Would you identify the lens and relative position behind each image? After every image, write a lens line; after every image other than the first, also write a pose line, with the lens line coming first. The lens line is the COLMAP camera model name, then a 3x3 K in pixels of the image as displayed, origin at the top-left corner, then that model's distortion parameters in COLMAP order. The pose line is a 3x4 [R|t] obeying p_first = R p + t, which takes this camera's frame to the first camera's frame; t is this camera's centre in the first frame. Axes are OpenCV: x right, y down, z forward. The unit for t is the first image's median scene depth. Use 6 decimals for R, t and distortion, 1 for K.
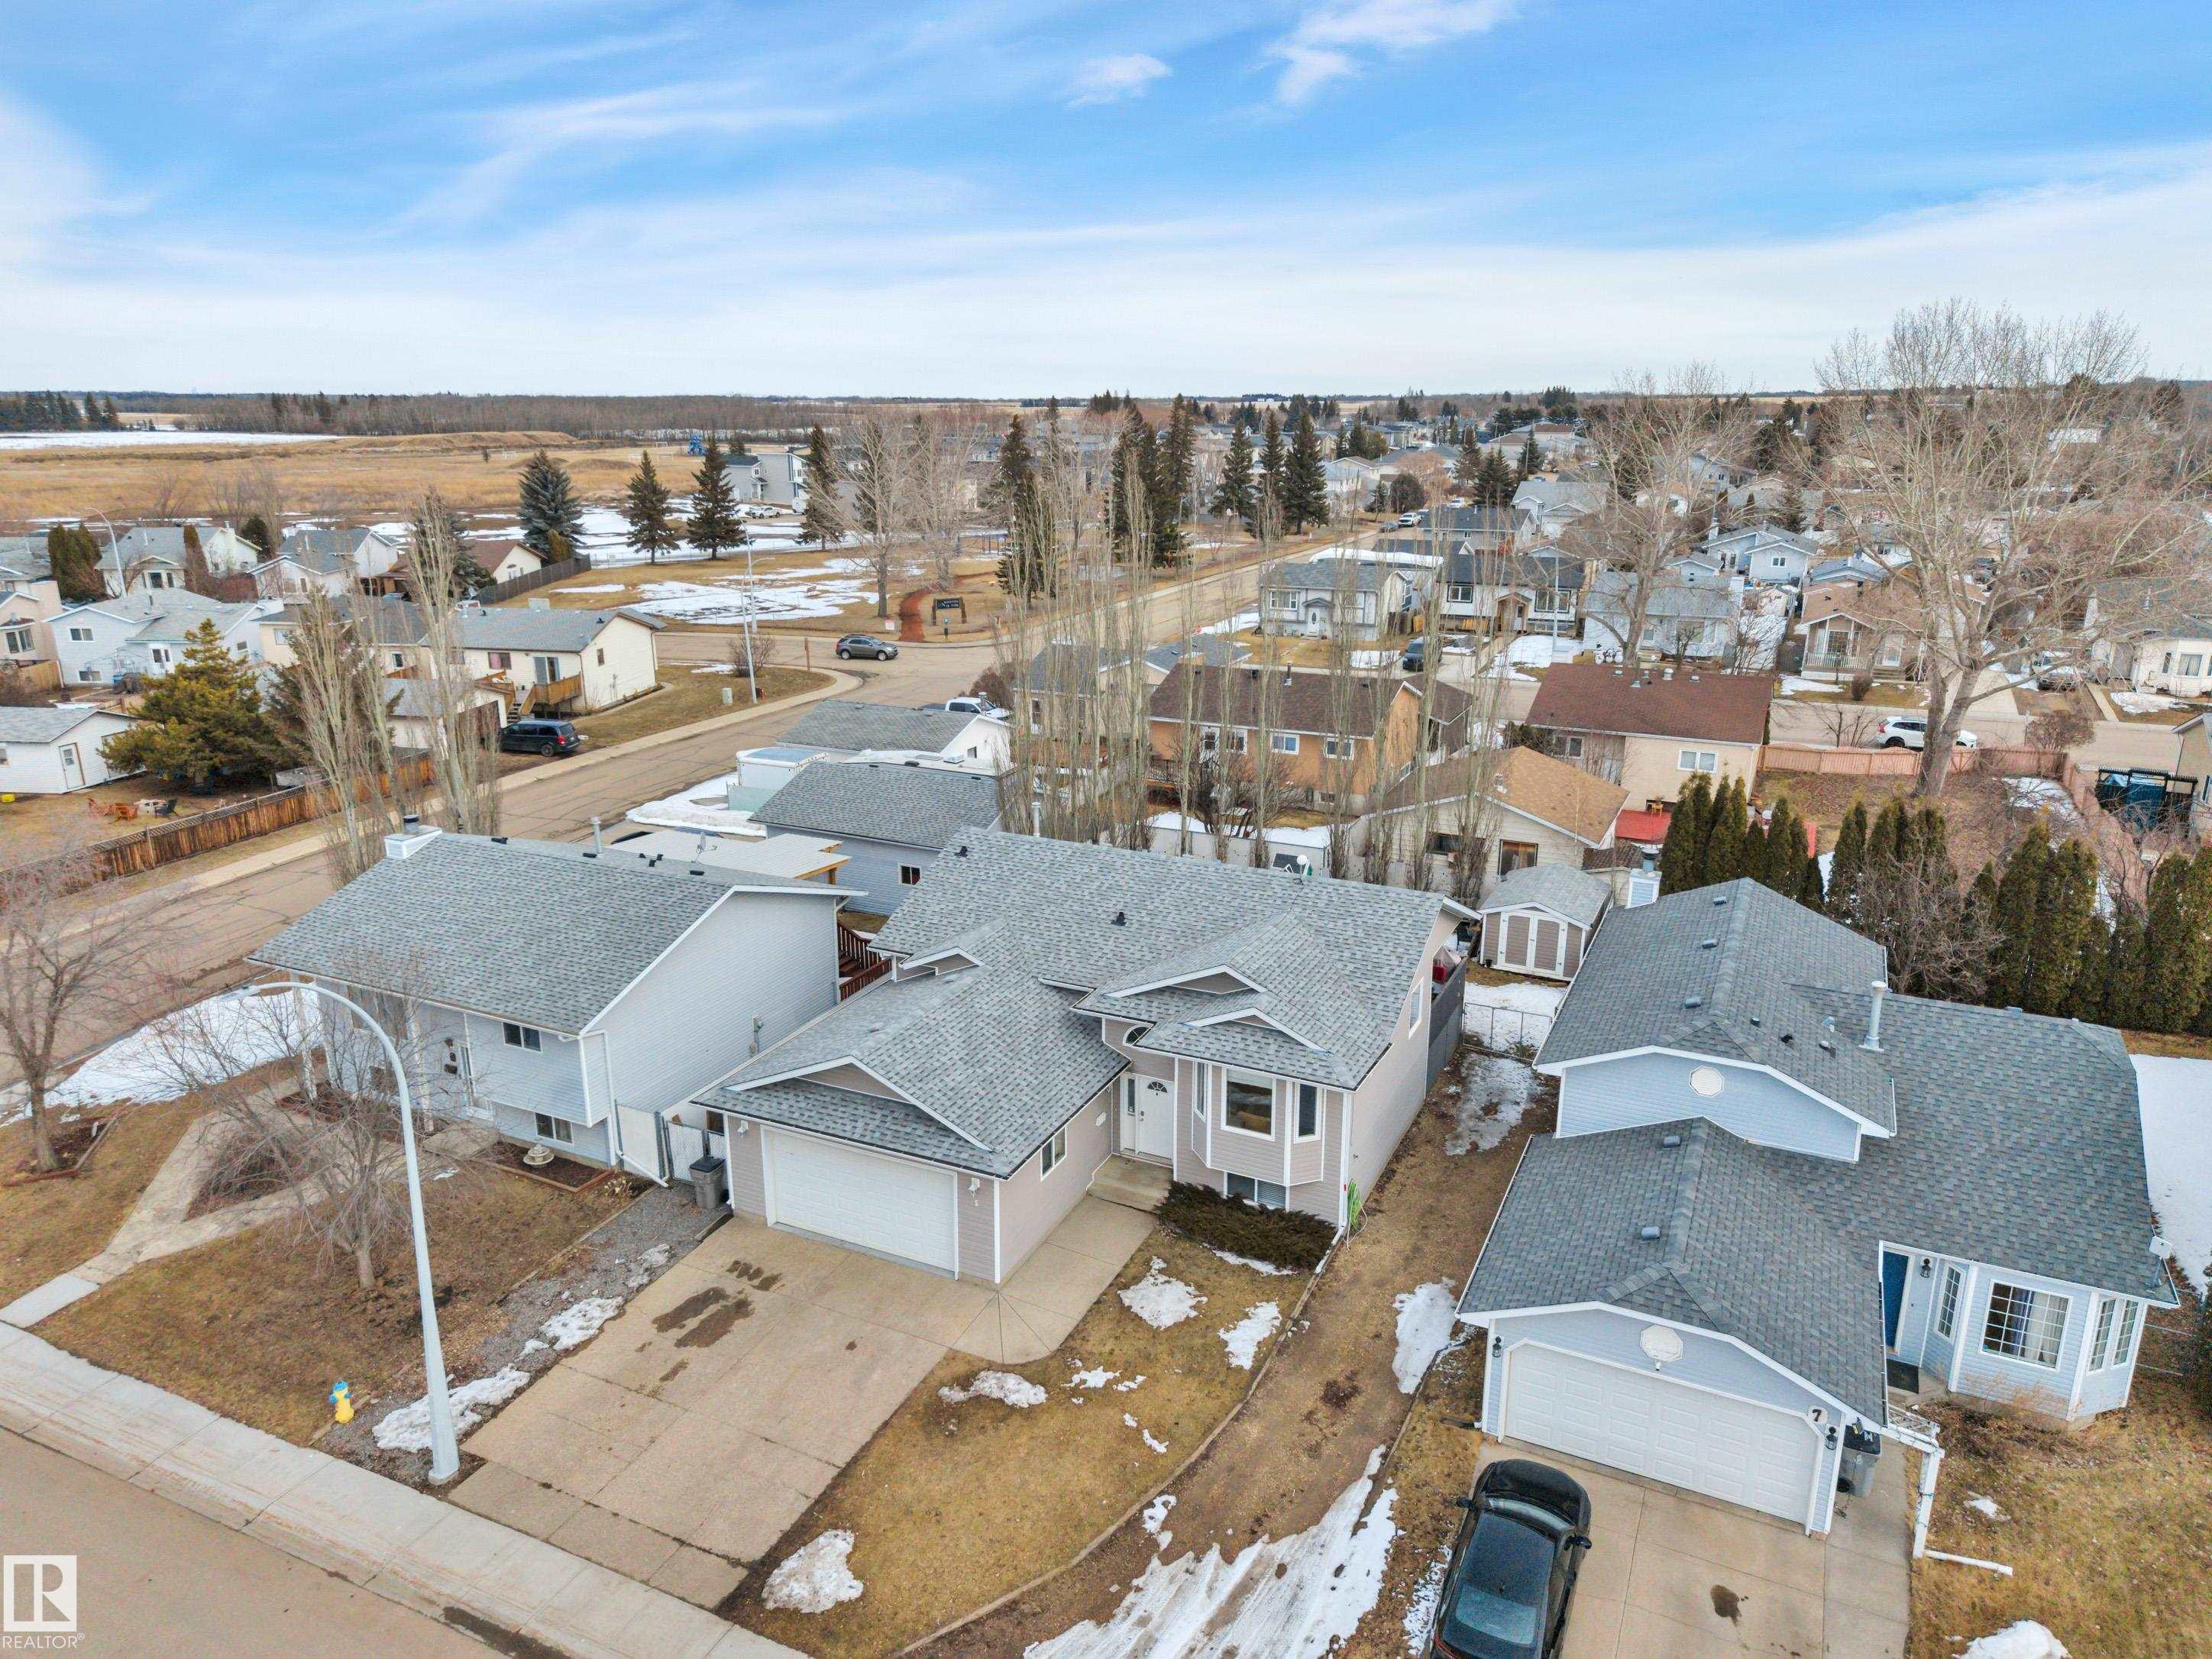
lens RADIAL K [[1468.2, 0, 1106.0], [0, 1468.2, 829.5], [0, 0, 1]] dist [0.054548, -0.019854]
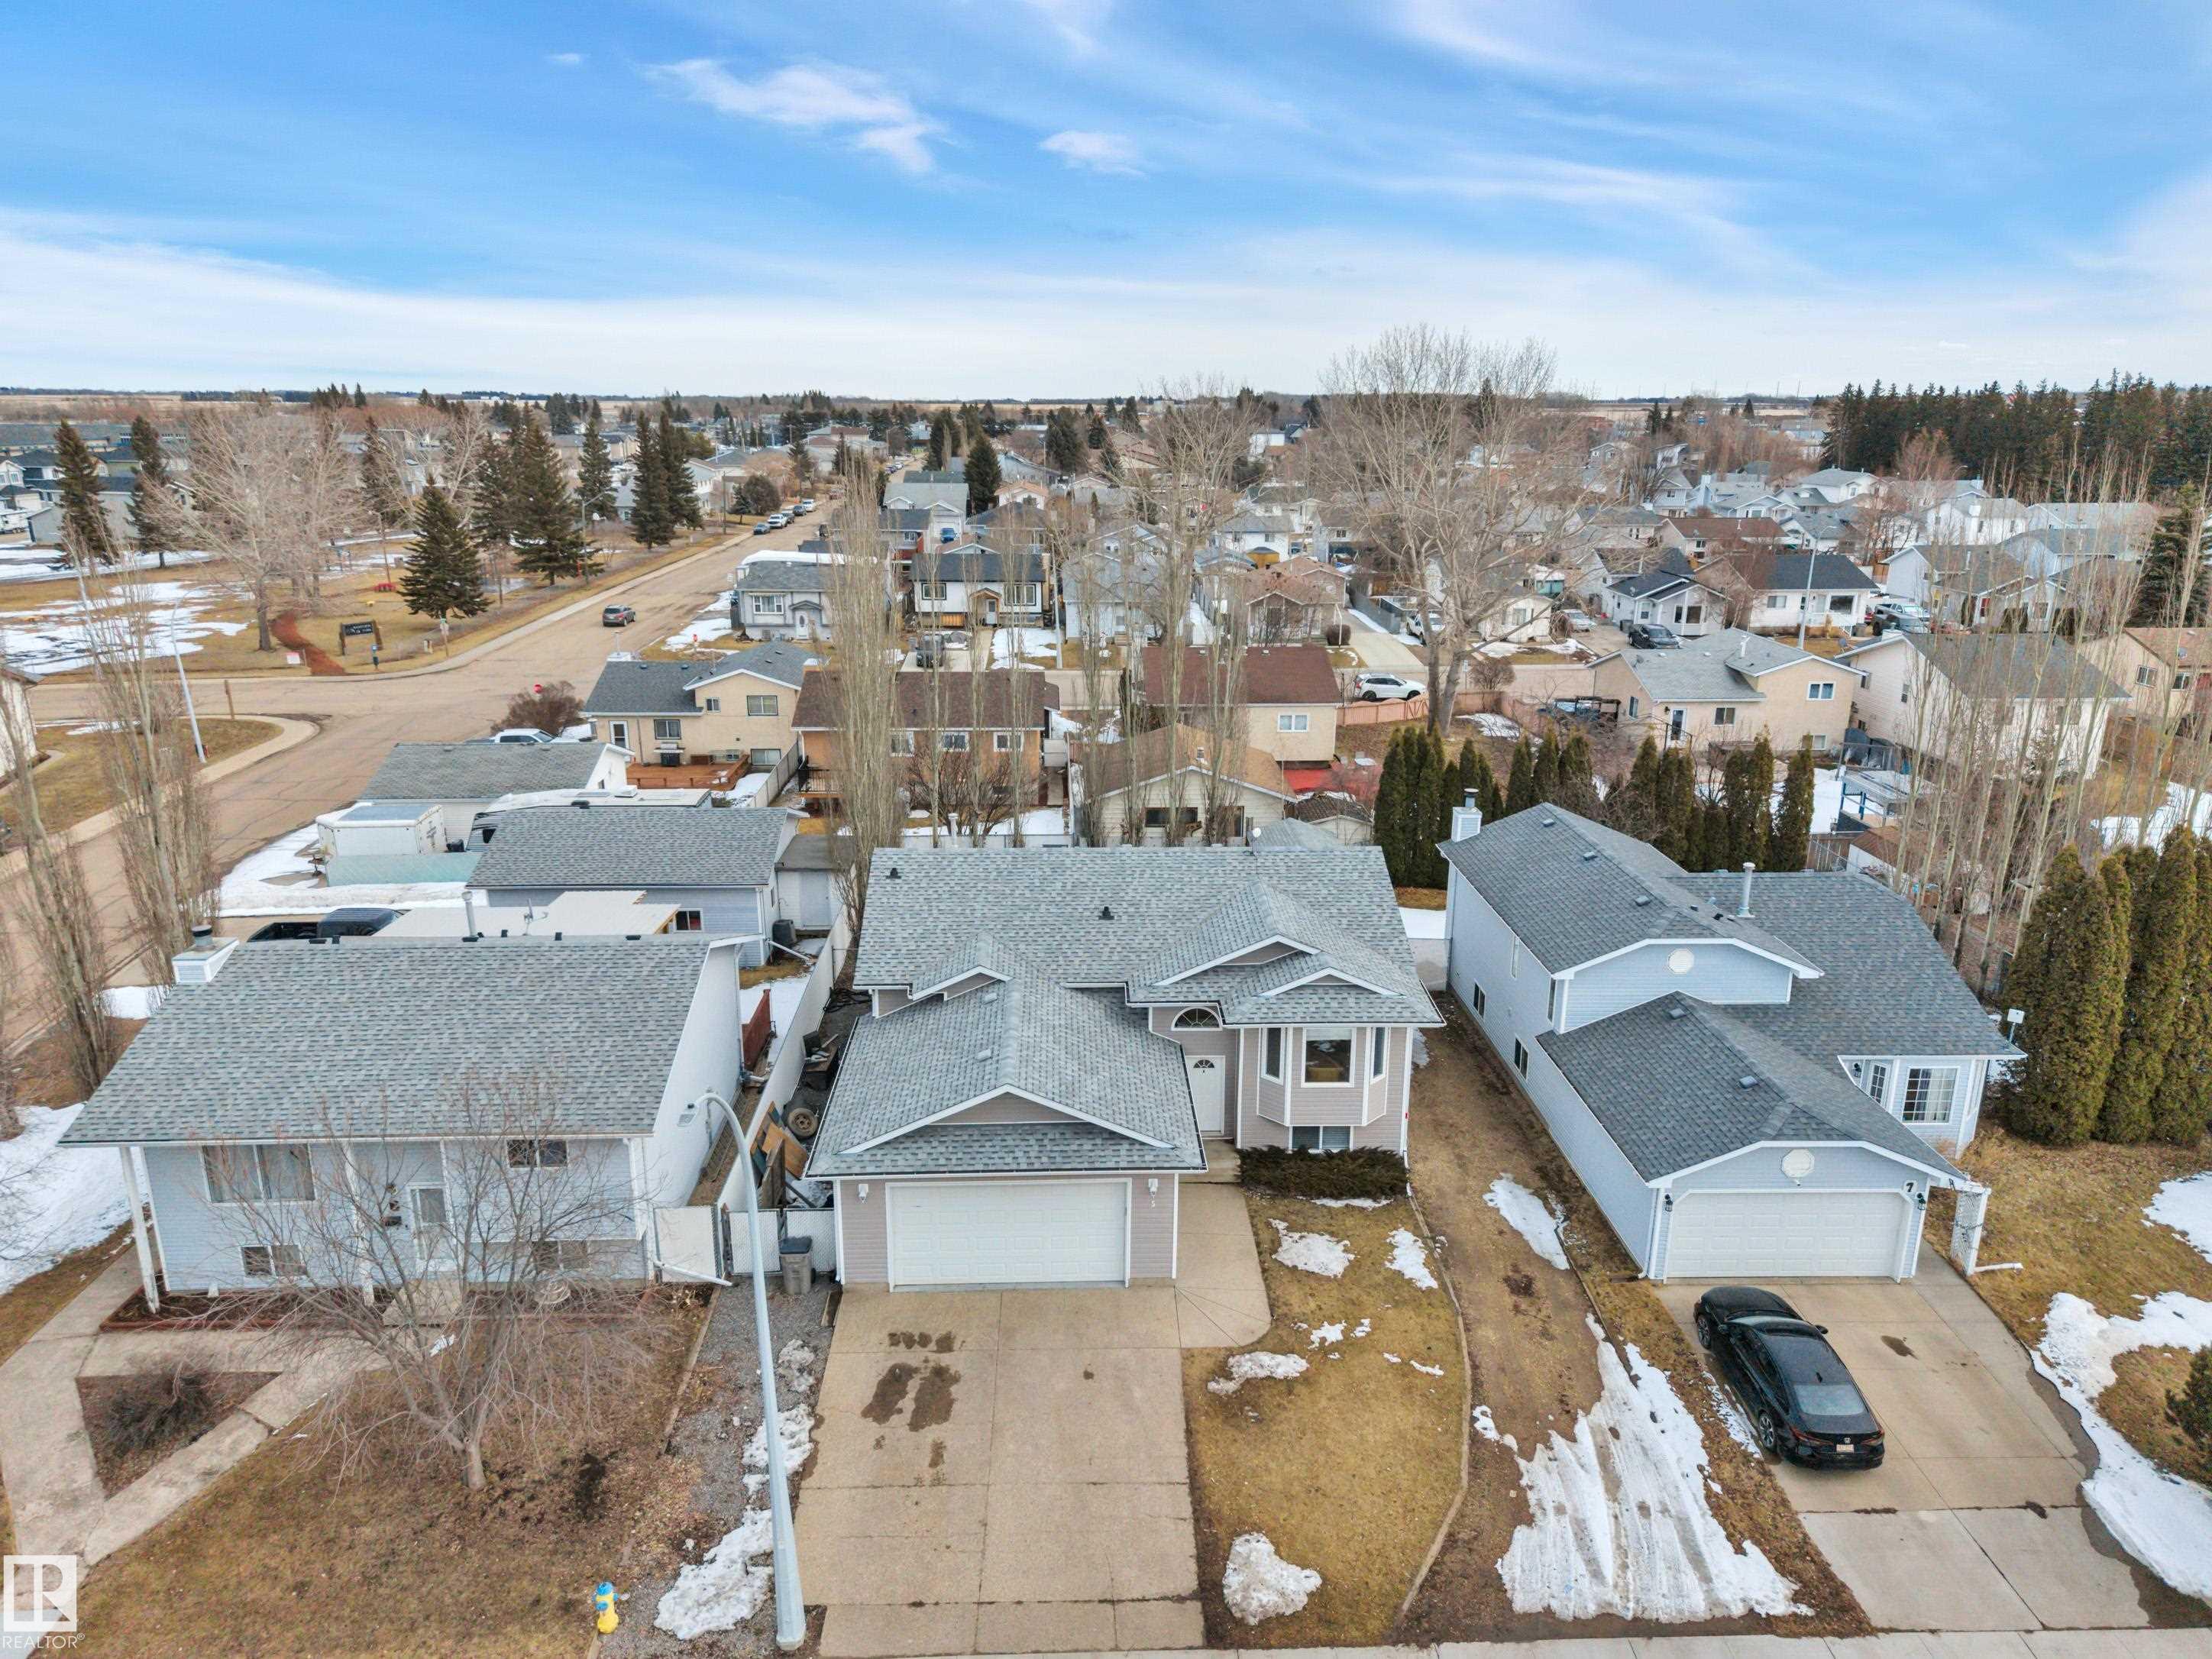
lens RADIAL K [[1468.2, 0, 1106.0], [0, 1468.2, 829.5], [0, 0, 1]] dist [0.054548, -0.019854]
pose [[0.886256, -0.124705, 0.446093, -0.505594], [0.125046, 0.991733, 0.028810, -0.030132], [-0.445998, 0.030250, 0.894523, 0.105930]]
